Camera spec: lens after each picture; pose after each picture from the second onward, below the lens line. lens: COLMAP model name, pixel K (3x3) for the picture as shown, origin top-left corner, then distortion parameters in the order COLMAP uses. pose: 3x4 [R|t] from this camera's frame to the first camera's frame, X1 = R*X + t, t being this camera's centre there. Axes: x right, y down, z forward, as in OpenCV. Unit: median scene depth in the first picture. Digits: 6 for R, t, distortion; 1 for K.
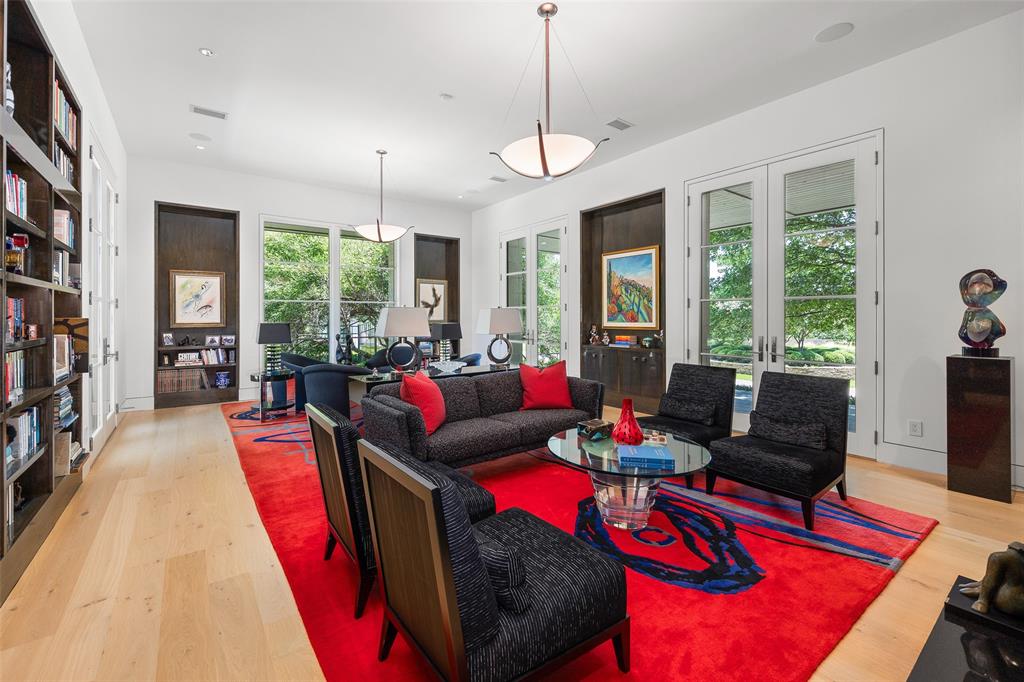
lens RADIAL K [[415.3, 0, 480.3], [0, 415.3, 316.2], [0, 0, 1]] dist [0.010981, -0.000773]
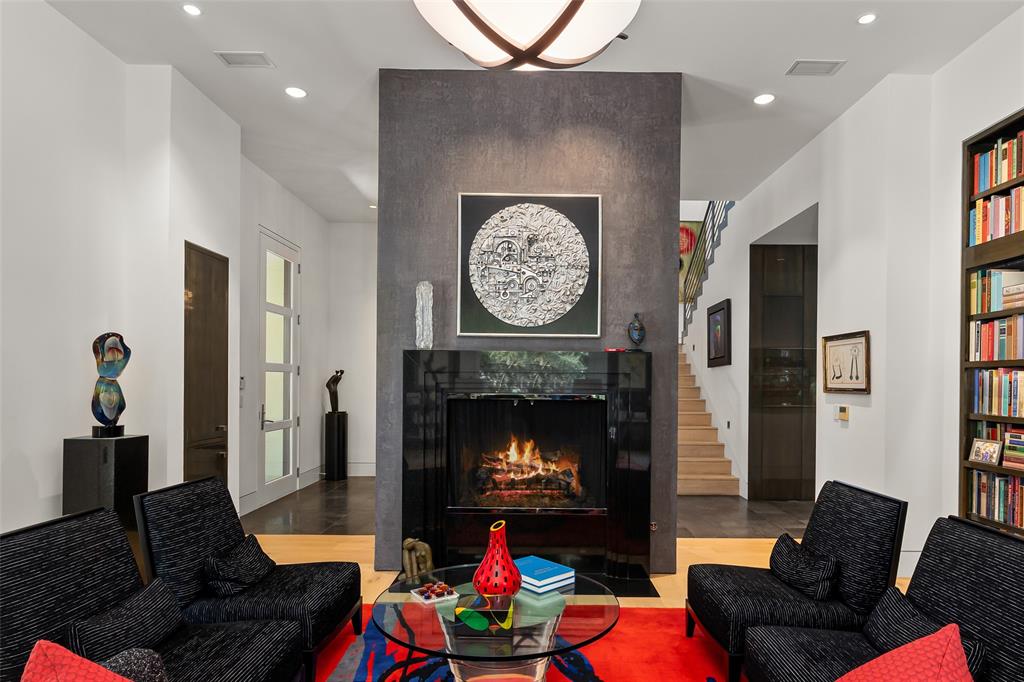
lens RADIAL K [[415.3, 0, 536.0], [0, 415.3, 383.4], [0, 0, 1]] dist [0.010981, -0.000773]
pose [[-0.823007, -0.006772, 0.567991, 0.002903], [-0.006848, 0.999975, 0.002001, -0.008449], [-0.567990, -0.002242, -0.823032, 0.581003]]
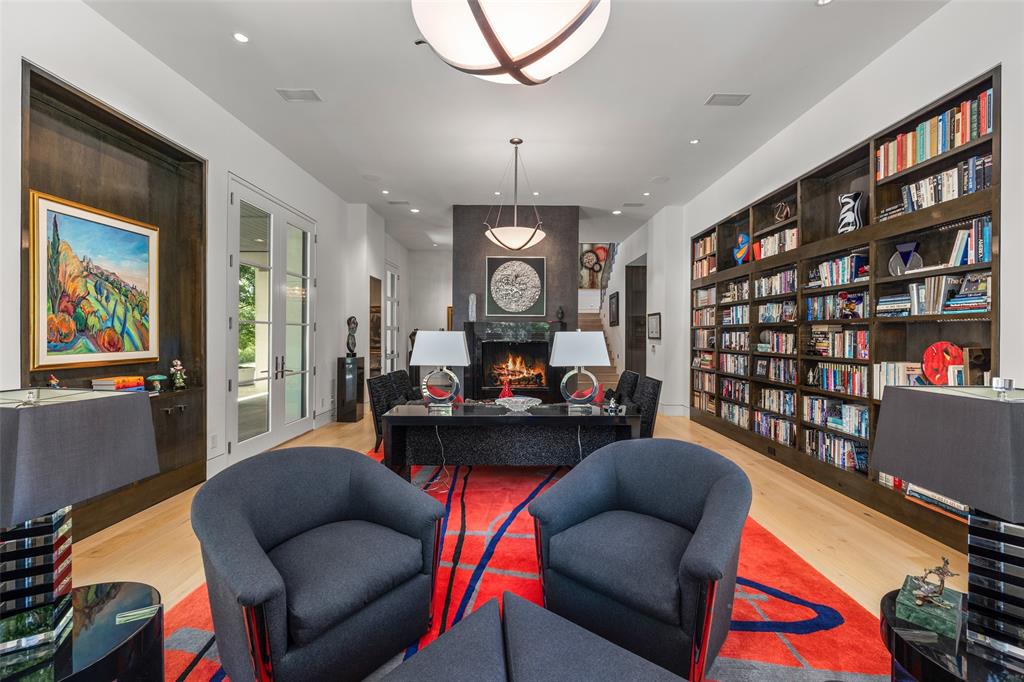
lens RADIAL K [[415.3, 0, 507.0], [0, 415.3, 336.8], [0, 0, 1]] dist [0.010981, -0.000773]
pose [[-0.806334, -0.004753, 0.591441, -0.340065], [-0.003570, 0.999989, 0.003168, -0.007731], [-0.591449, 0.000443, -0.806342, 1.076899]]
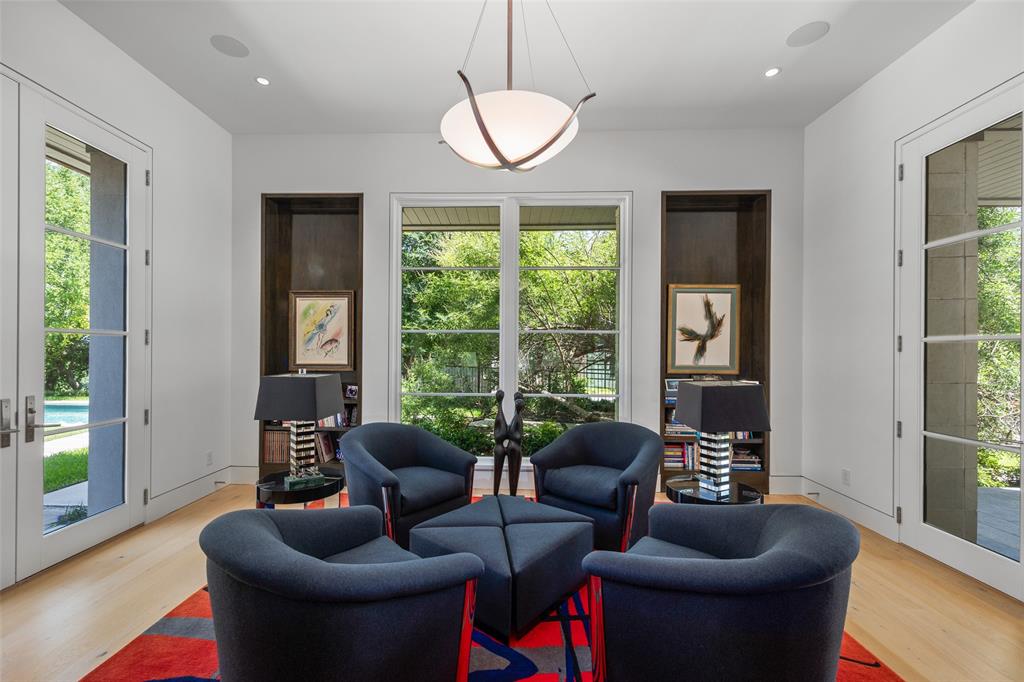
lens RADIAL K [[410.9, 0, 493.5], [0, 410.9, 349.9], [0, 0, 1]] dist [-0.003559, -0.000356]
pose [[0.796700, 0.006675, -0.604338, -0.024999], [-0.006999, 0.999974, 0.001817, -0.011916], [0.604335, 0.002782, 0.796726, 0.630015]]
